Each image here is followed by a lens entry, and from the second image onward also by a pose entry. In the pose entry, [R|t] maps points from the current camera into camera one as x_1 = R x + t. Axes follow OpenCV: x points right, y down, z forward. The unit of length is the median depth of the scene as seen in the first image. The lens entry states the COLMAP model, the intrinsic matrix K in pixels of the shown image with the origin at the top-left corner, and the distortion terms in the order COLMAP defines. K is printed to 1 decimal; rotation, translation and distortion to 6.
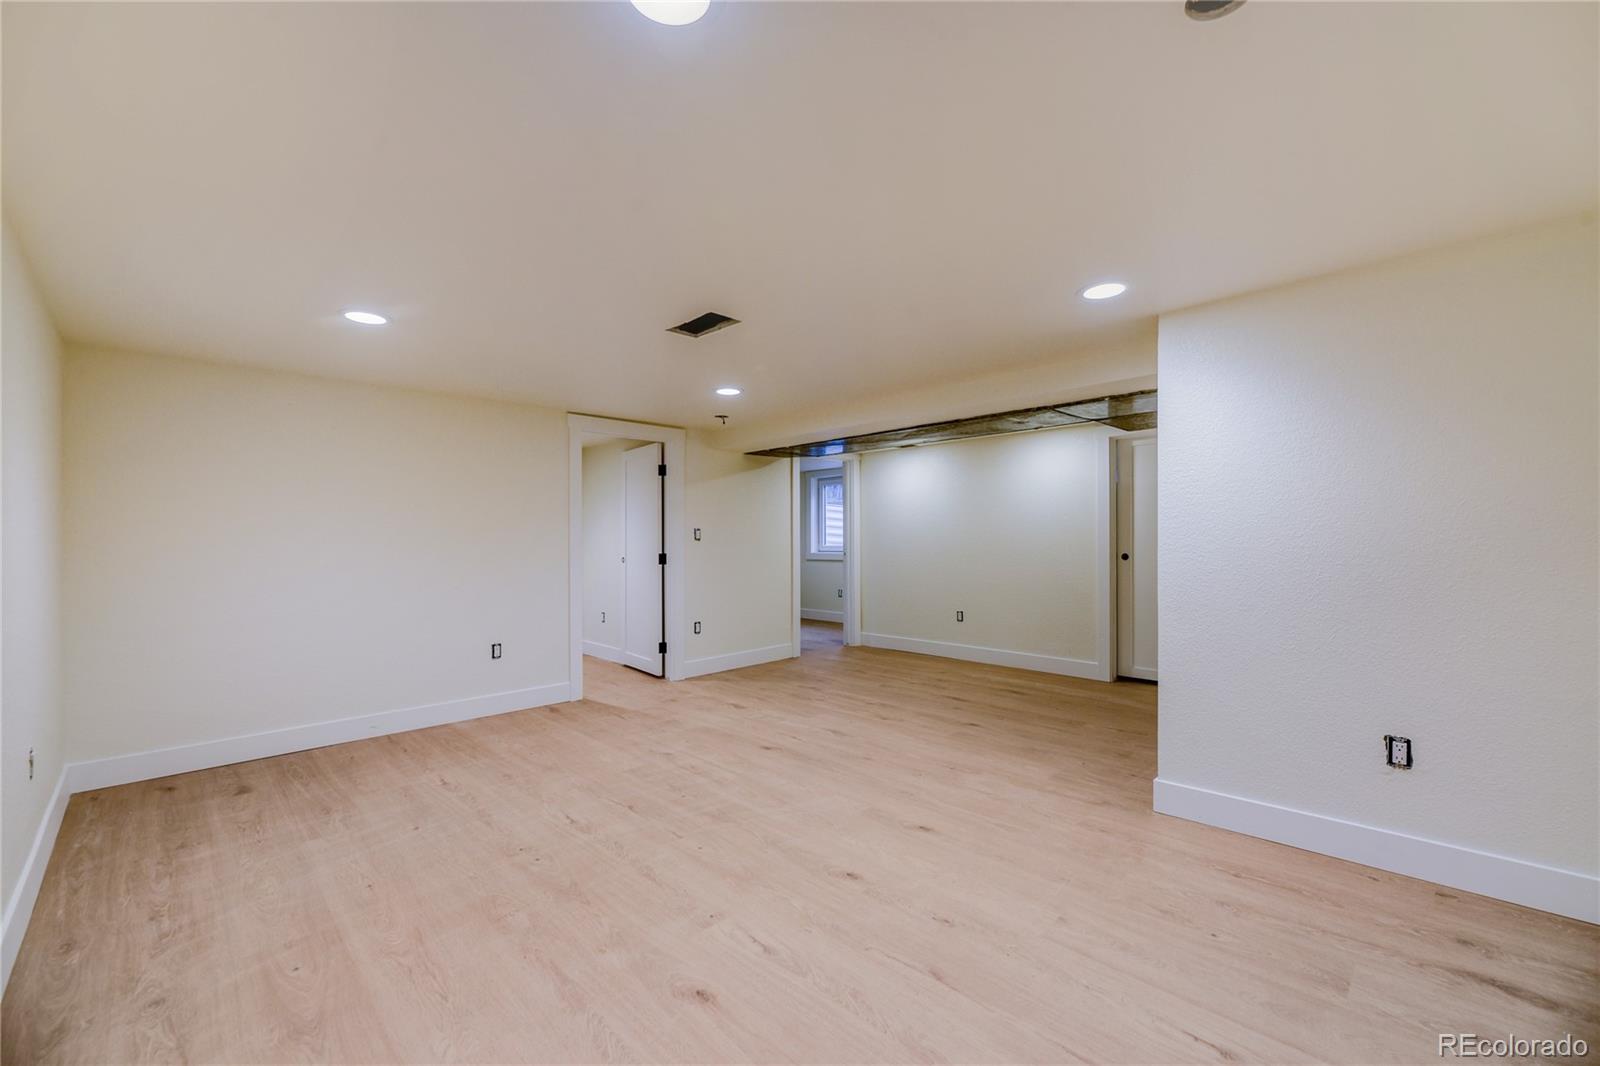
lens RADIAL K [[643.4, 0, 800.2], [0, 643.4, 535.1], [0, 0, 1]] dist [-0.001439, -0.000478]
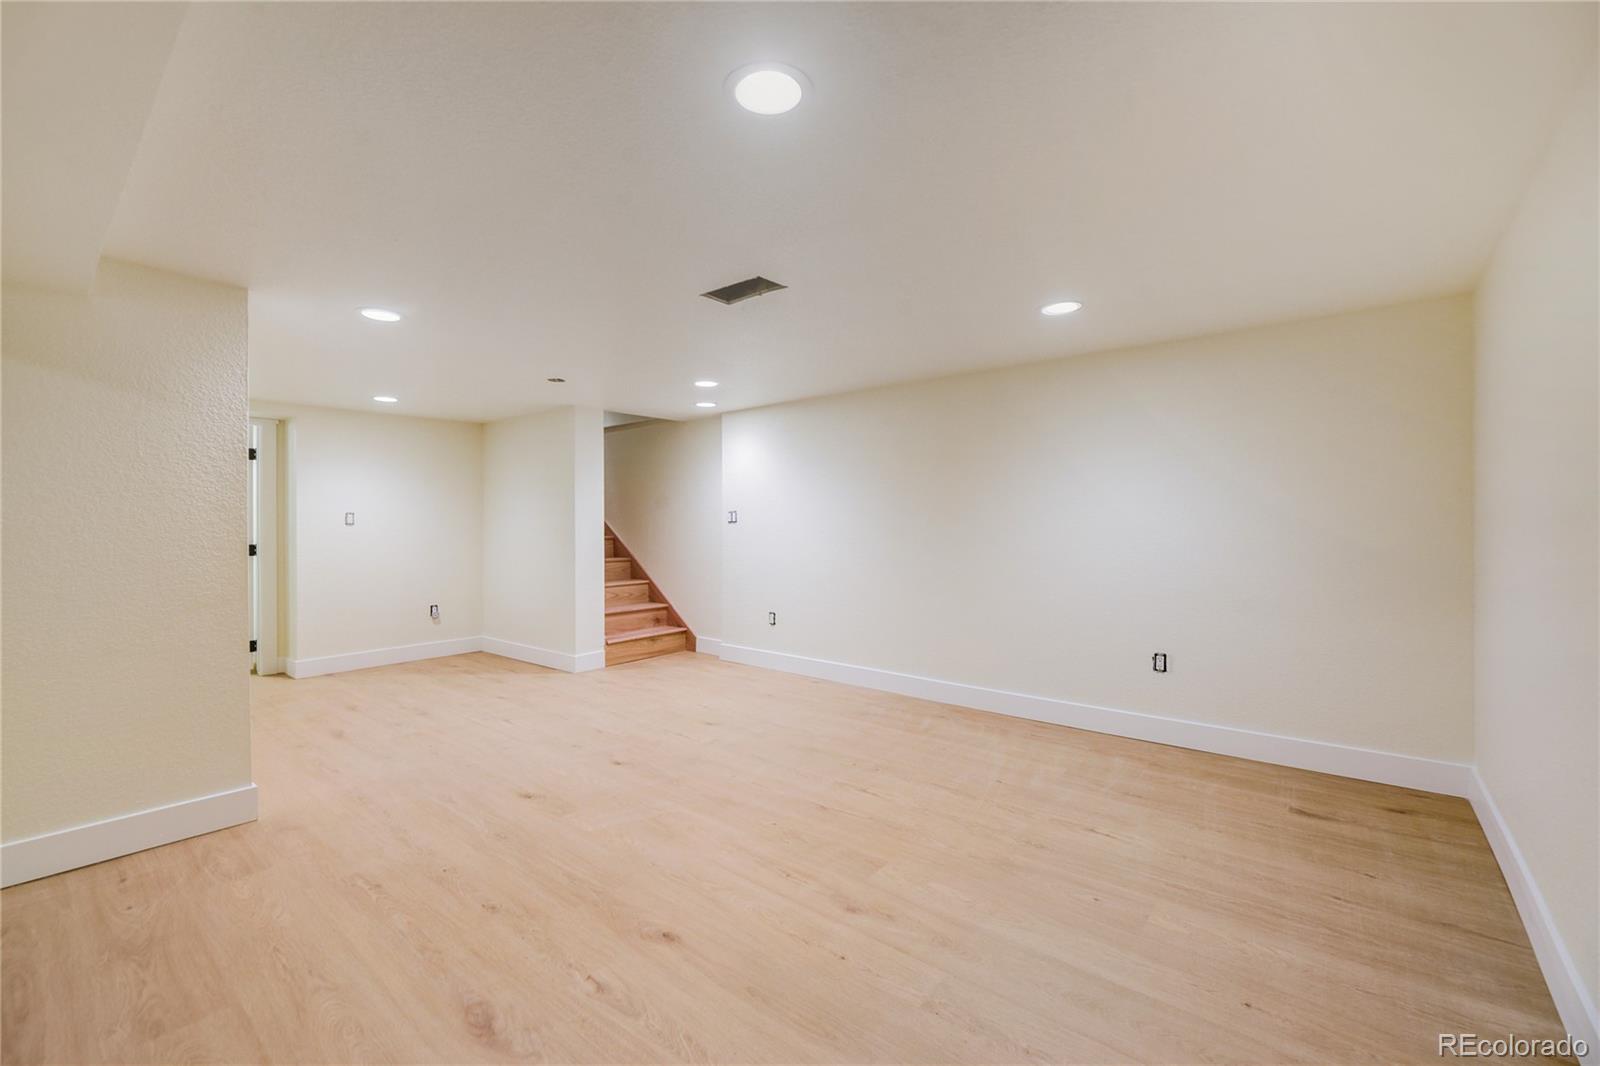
lens RADIAL K [[643.4, 0, 800.0], [0, 643.4, 530.0], [0, 0, 1]] dist [-0.001439, -0.000478]
pose [[-0.993253, 0.014066, -0.115114, -0.121703], [0.014116, 0.999900, 0.000380, 0.017491], [0.115108, -0.001248, -0.993352, 1.839168]]
